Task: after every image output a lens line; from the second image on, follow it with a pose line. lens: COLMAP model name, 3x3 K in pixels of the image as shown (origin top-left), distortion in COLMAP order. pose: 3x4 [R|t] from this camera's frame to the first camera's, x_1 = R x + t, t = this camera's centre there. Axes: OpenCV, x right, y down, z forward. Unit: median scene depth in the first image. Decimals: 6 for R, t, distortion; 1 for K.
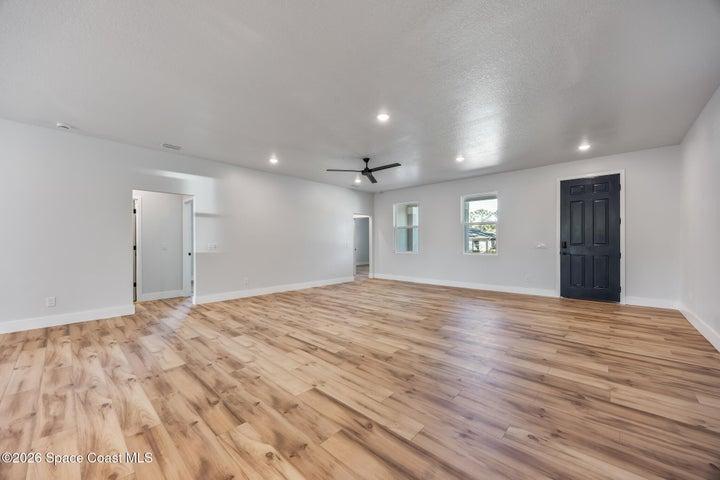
lens RADIAL K [[275.3, 0, 363.4], [0, 275.3, 237.9], [0, 0, 1]] dist [-0.002289, -0.001372]
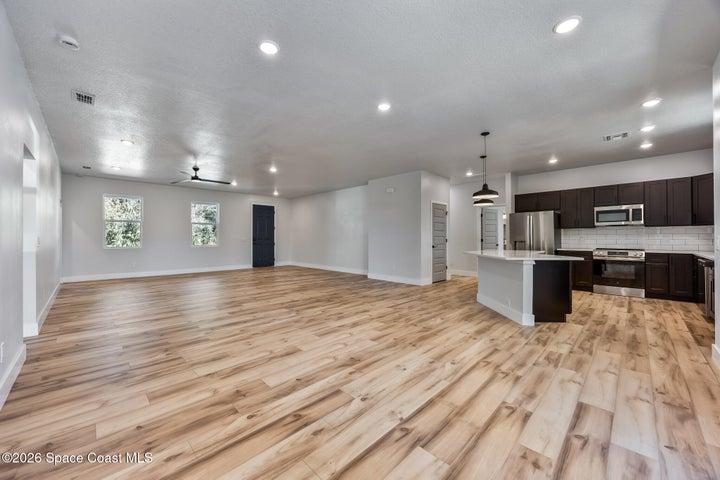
lens RADIAL K [[275.3, 0, 353.4], [0, 275.3, 236.9], [0, 0, 1]] dist [-0.002289, -0.001372]
pose [[0.057999, 0.006693, 0.998294, -2.428194], [-0.018757, 0.999808, -0.005613, 0.016902], [-0.998140, -0.018399, 0.058114, 0.498305]]
